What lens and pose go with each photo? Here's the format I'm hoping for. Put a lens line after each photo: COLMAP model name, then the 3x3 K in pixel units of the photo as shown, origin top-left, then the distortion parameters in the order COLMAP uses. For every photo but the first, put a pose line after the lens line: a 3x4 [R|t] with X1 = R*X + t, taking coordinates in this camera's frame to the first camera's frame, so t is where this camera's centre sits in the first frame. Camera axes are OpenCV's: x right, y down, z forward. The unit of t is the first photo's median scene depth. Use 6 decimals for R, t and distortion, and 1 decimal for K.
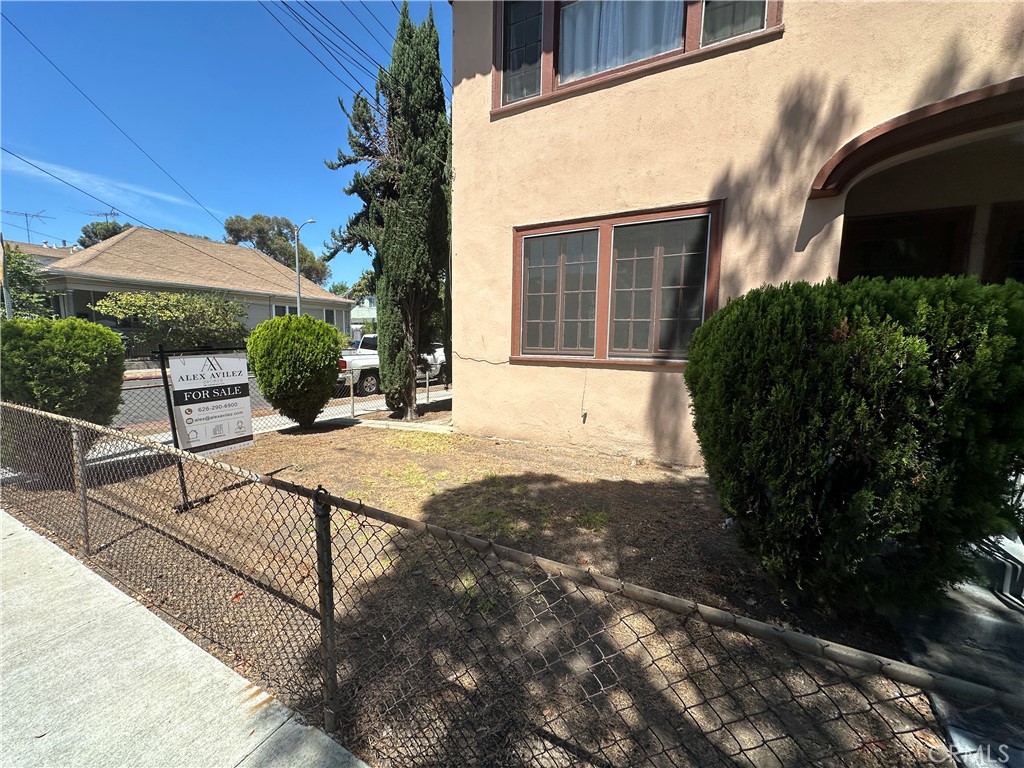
lens RADIAL K [[408.6, 0, 512.0], [0, 408.6, 384.0], [0, 0, 1]] dist [0.000733, 0.000050]
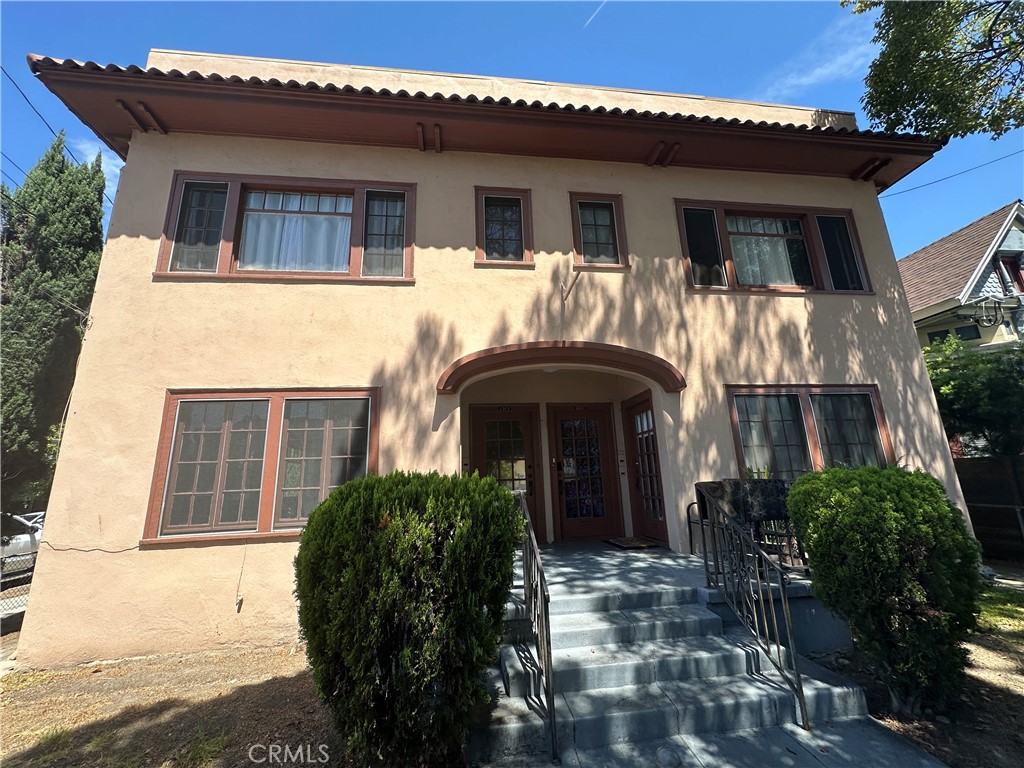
lens RADIAL K [[408.6, 0, 512.0], [0, 408.6, 384.0], [0, 0, 1]] dist [0.000733, 0.000050]
pose [[0.809402, 0.088342, 0.580573, 0.105216], [0.115272, 0.945488, -0.304574, -0.032661], [-0.575831, 0.313447, 0.755096, -0.143853]]
